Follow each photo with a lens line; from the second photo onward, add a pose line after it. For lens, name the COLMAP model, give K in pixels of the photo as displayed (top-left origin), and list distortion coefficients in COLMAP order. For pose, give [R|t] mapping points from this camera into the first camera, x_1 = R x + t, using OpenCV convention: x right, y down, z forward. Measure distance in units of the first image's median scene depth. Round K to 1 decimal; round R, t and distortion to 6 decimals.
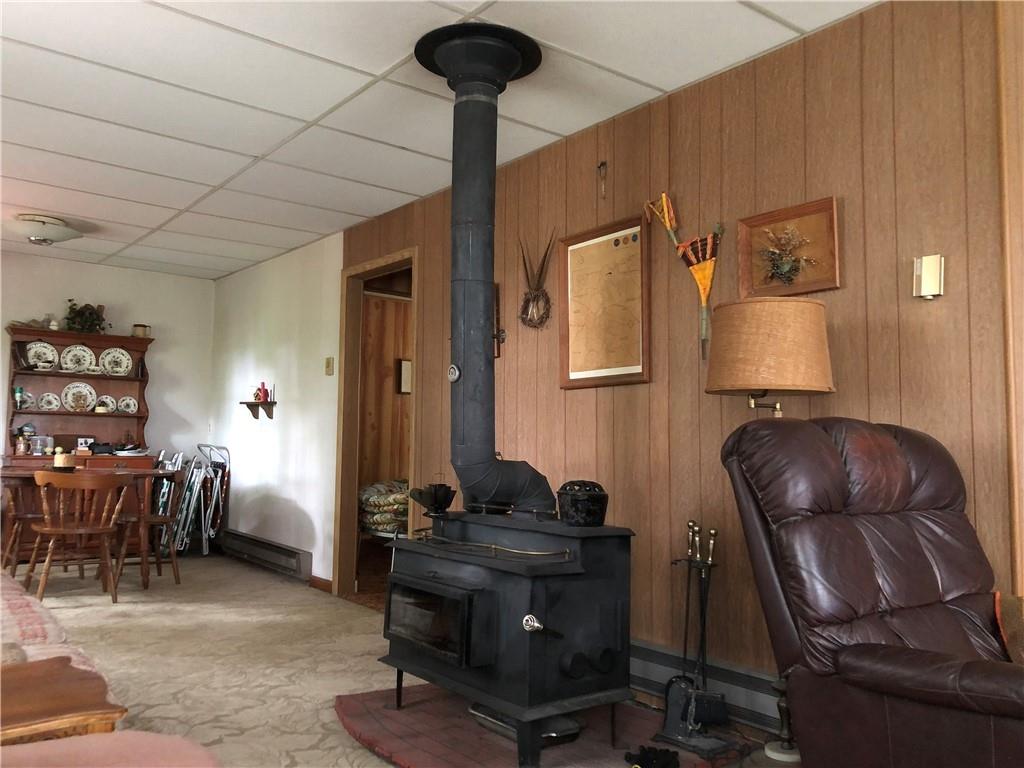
lens RADIAL K [[838.4, 0, 512.0], [0, 838.4, 400.3], [0, 0, 1]] dist [0.050224, -0.002165]
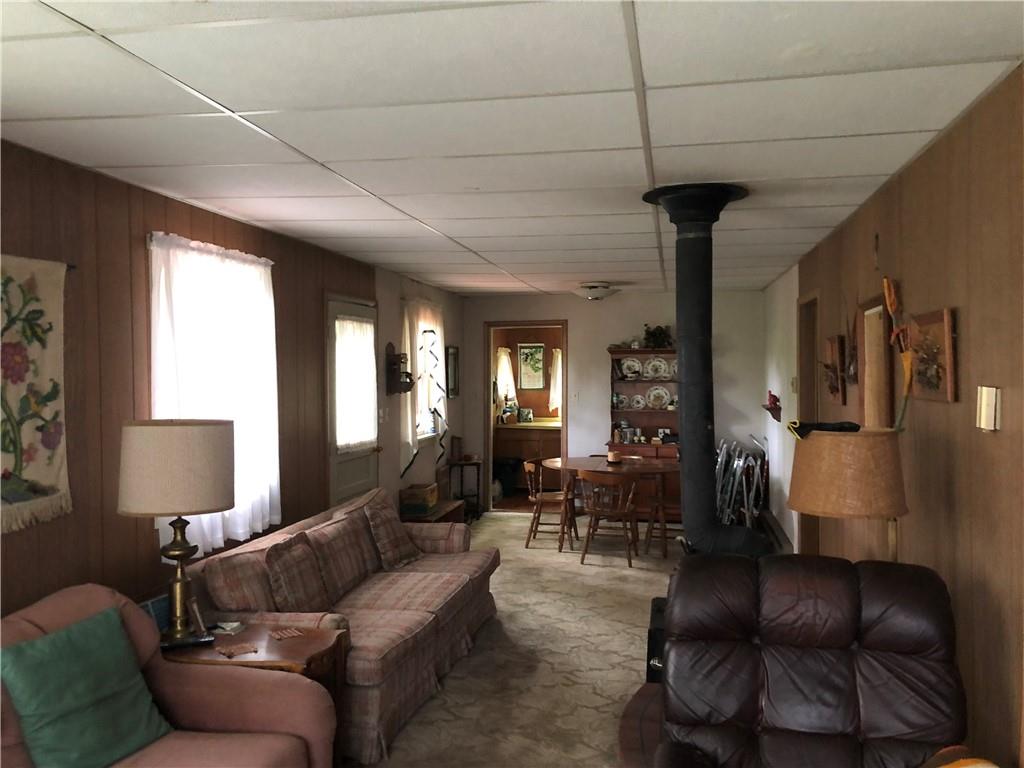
lens RADIAL K [[842.4, 0, 512.0], [0, 842.4, 384.0], [0, 0, 1]] dist [0.002978, 0.002971]
pose [[0.652901, -0.001340, -0.757442, 0.329665], [0.051332, 0.997778, 0.042482, -0.092718], [0.755702, -0.066617, 0.651518, -0.007732]]
